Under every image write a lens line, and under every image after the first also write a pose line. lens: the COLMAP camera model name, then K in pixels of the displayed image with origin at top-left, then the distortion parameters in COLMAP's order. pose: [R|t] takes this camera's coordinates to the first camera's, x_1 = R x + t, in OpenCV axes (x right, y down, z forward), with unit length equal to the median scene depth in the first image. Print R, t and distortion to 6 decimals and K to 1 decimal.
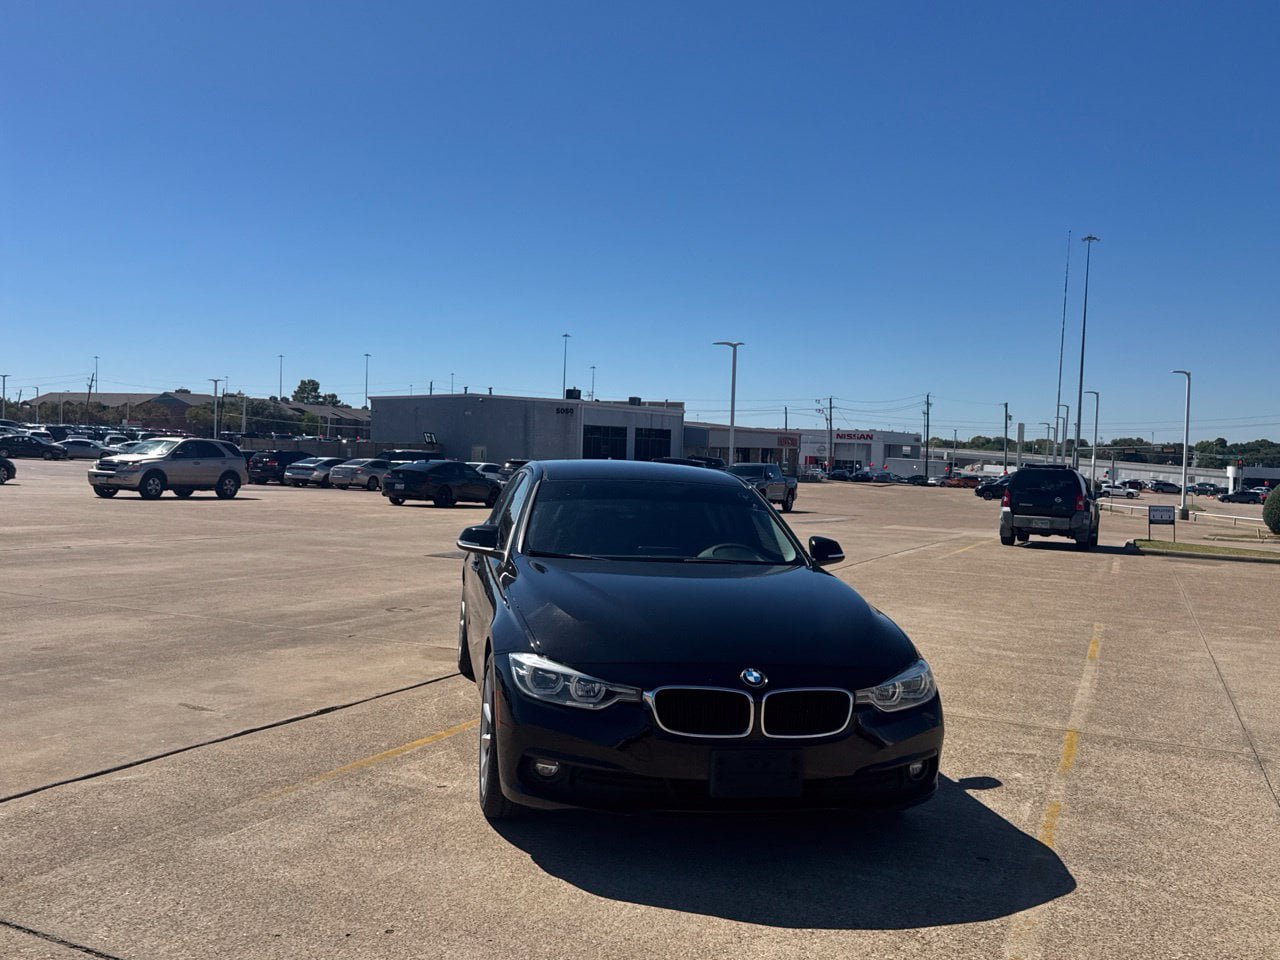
lens RADIAL K [[1068.2, 0, 637.0], [0, 1068.2, 486.8], [0, 0, 1]] dist [0.116811, -0.198027]
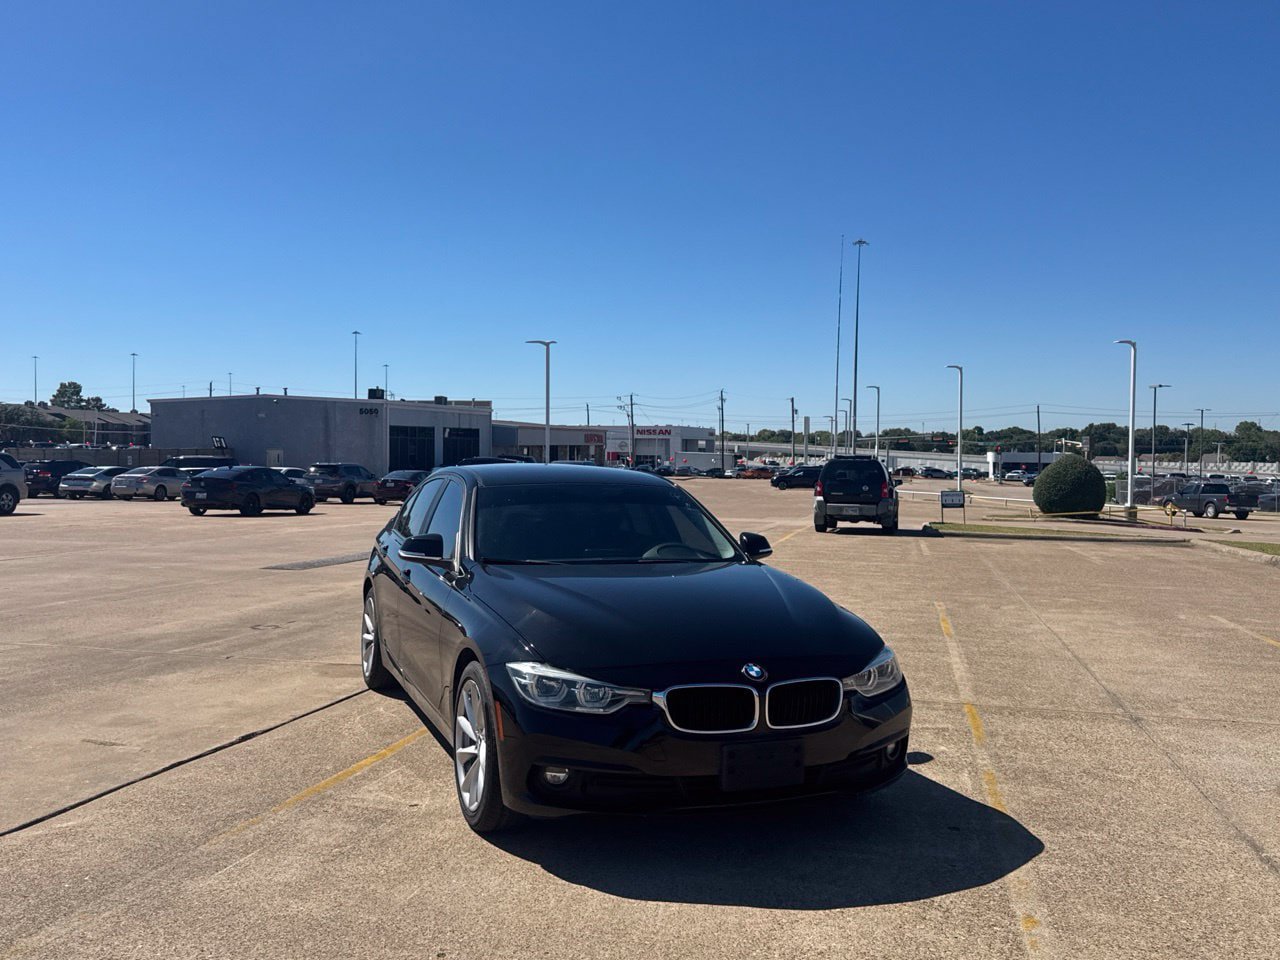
lens RADIAL K [[1068.2, 0, 638.5], [0, 1068.2, 471.0], [0, 0, 1]] dist [0.116811, -0.198027]
pose [[0.982119, -0.027762, 0.186201, -0.024633], [0.030065, 0.999502, -0.009553, -0.001270], [-0.185843, 0.014980, 0.982465, -0.000055]]
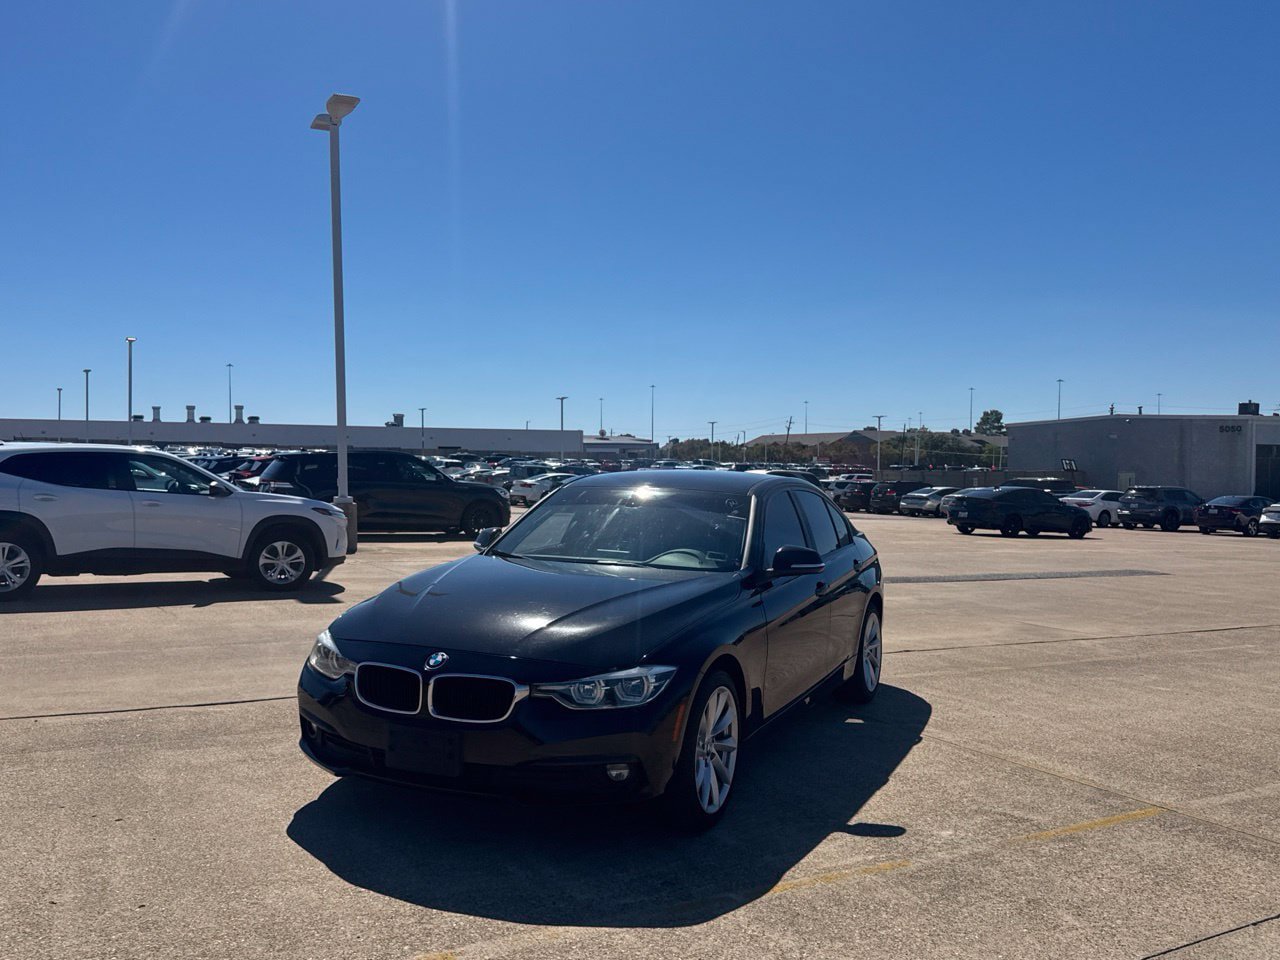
lens RADIAL K [[1068.2, 0, 633.4], [0, 1068.2, 484.9], [0, 0, 1]] dist [0.116811, -0.198027]
pose [[0.811530, -0.014416, -0.584132, 0.117142], [-0.004028, 0.999534, -0.030265, 0.004285], [0.584296, 0.026914, 0.811094, 0.031189]]
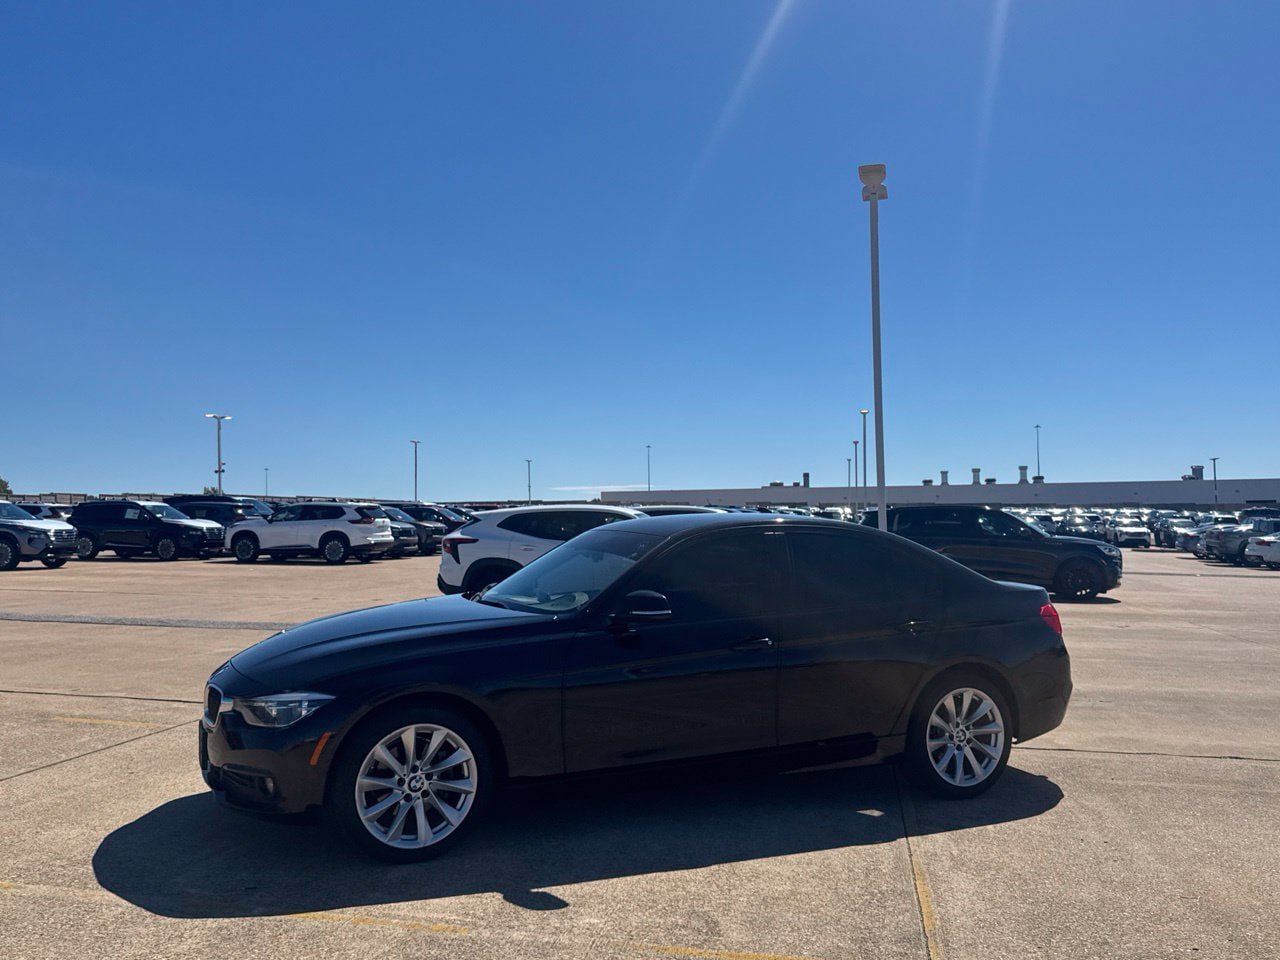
lens RADIAL K [[1068.2, 0, 631.5], [0, 1068.2, 470.2], [0, 0, 1]] dist [0.116811, -0.198027]
pose [[0.224570, -0.083964, -0.970834, 0.196600], [-0.020203, 0.995666, -0.090785, 0.005548], [0.974249, 0.040002, 0.221900, 0.154003]]
